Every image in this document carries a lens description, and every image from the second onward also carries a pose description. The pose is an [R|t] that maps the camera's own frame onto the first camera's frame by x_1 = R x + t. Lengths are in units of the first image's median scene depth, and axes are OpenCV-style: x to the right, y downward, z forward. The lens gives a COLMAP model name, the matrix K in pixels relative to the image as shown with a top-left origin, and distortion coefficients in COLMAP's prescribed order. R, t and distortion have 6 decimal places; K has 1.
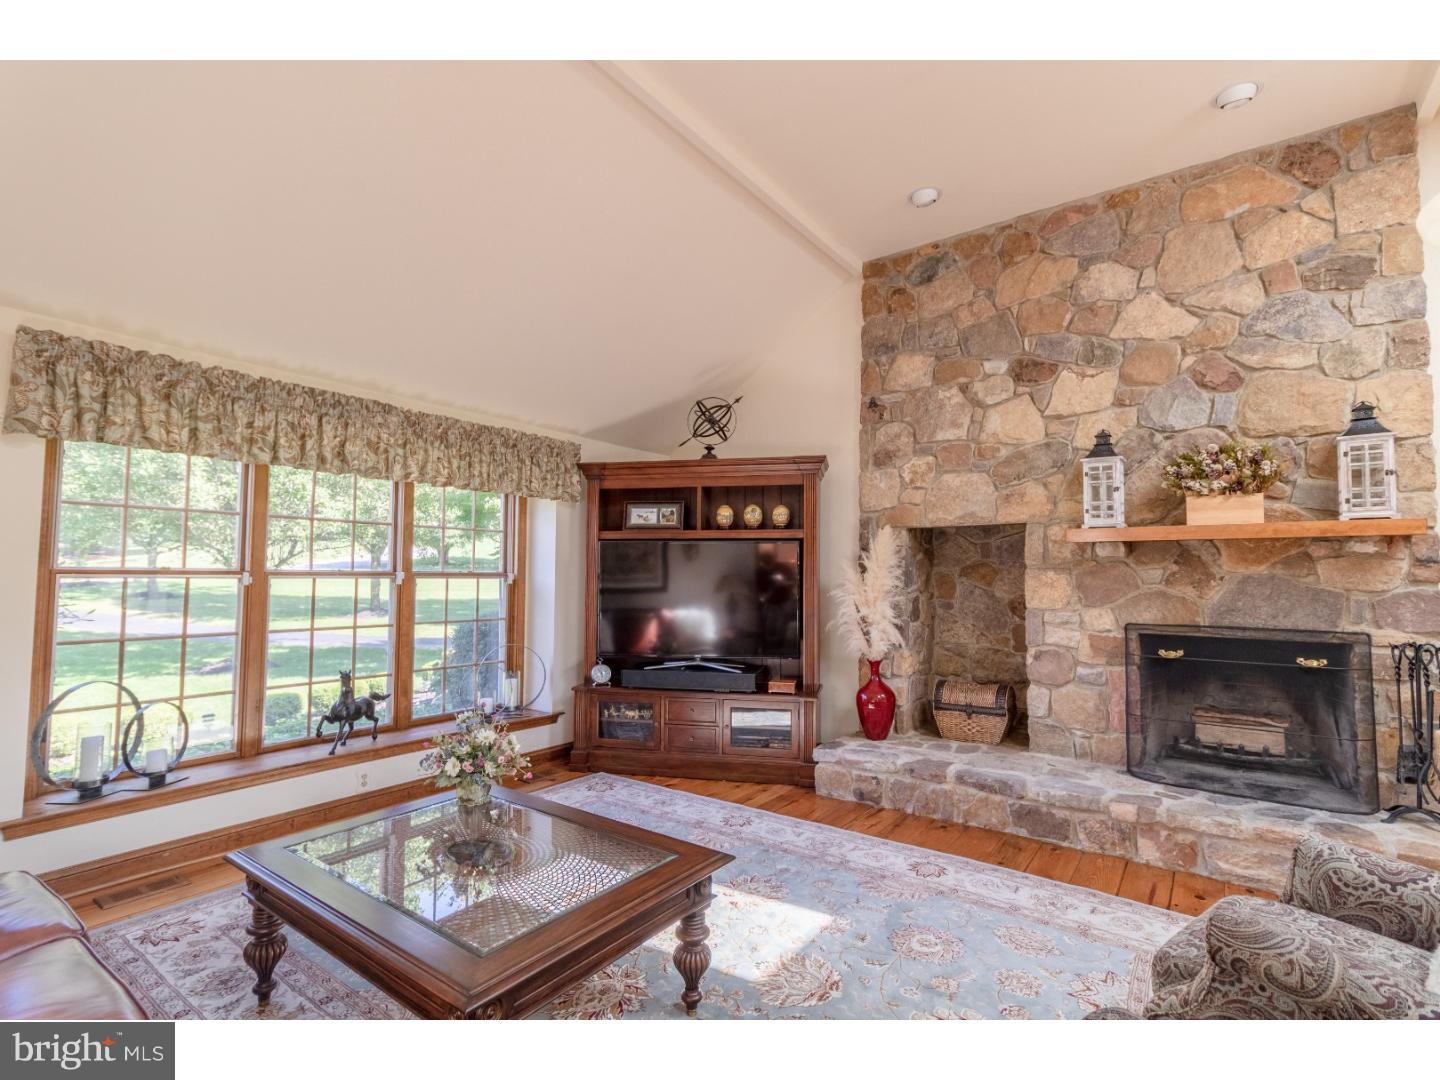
lens RADIAL K [[685.5, 0, 719.7], [0, 685.5, 540.1], [0, 0, 1]] dist [0.004331, 0.000172]
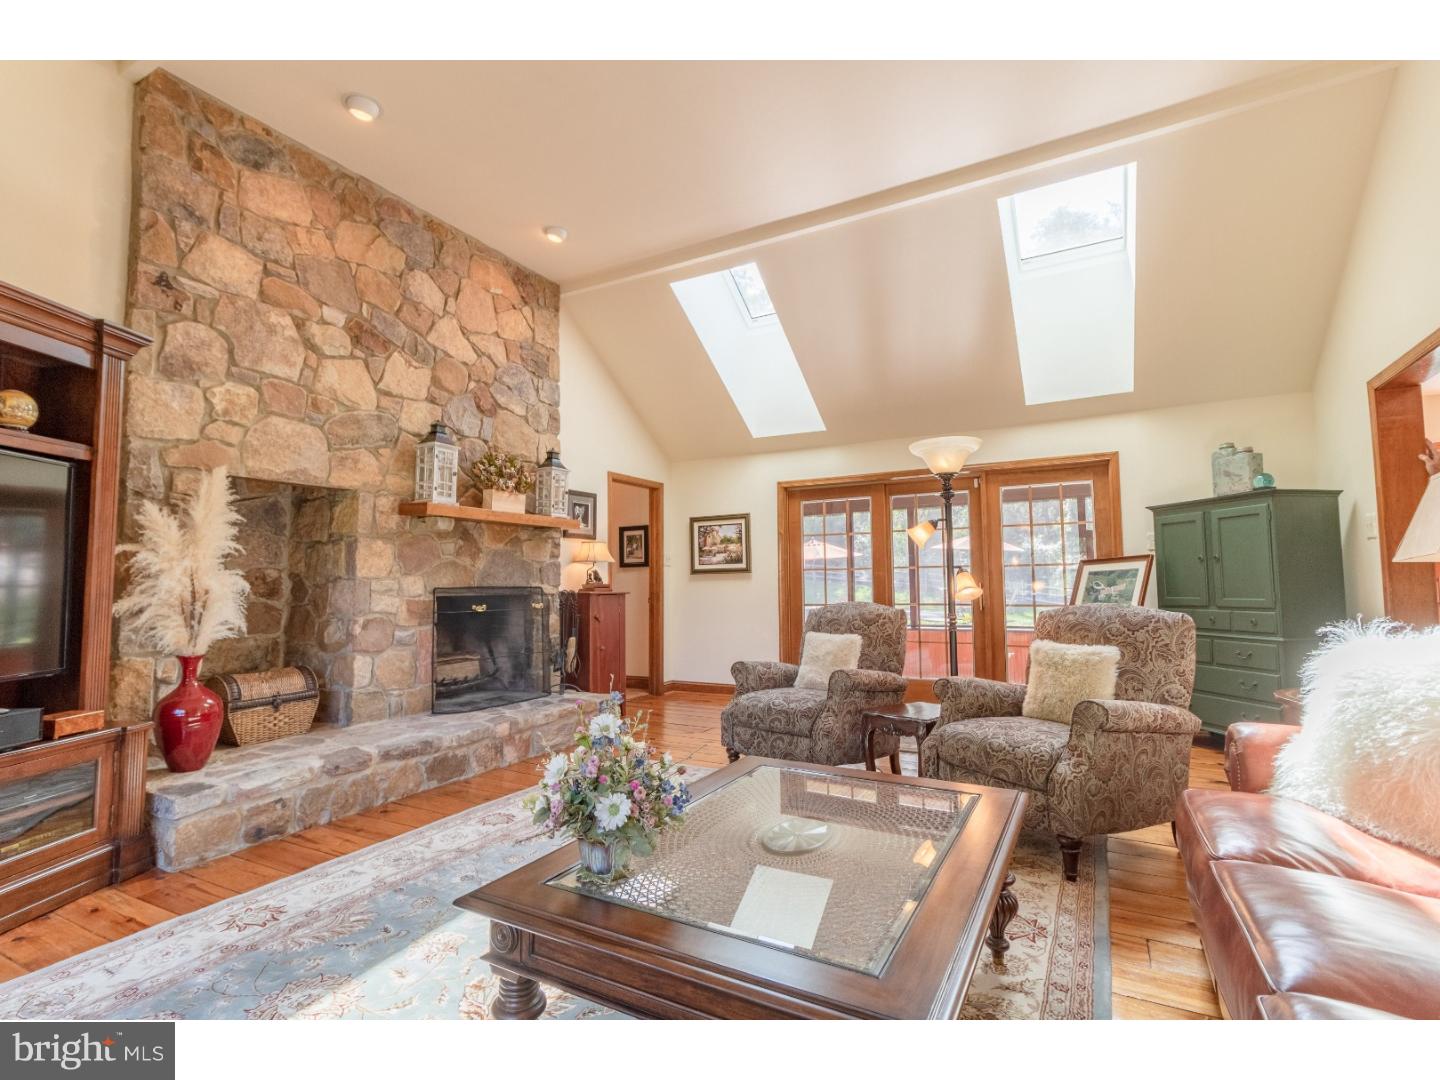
lens RADIAL K [[685.5, 0, 719.0], [0, 685.5, 540.0], [0, 0, 1]] dist [0.004331, 0.000172]
pose [[-0.128076, 0.060113, 0.989941, -0.597465], [-0.044527, 0.996806, -0.066291, 0.090119], [-0.990764, -0.052570, -0.124991, 0.630291]]
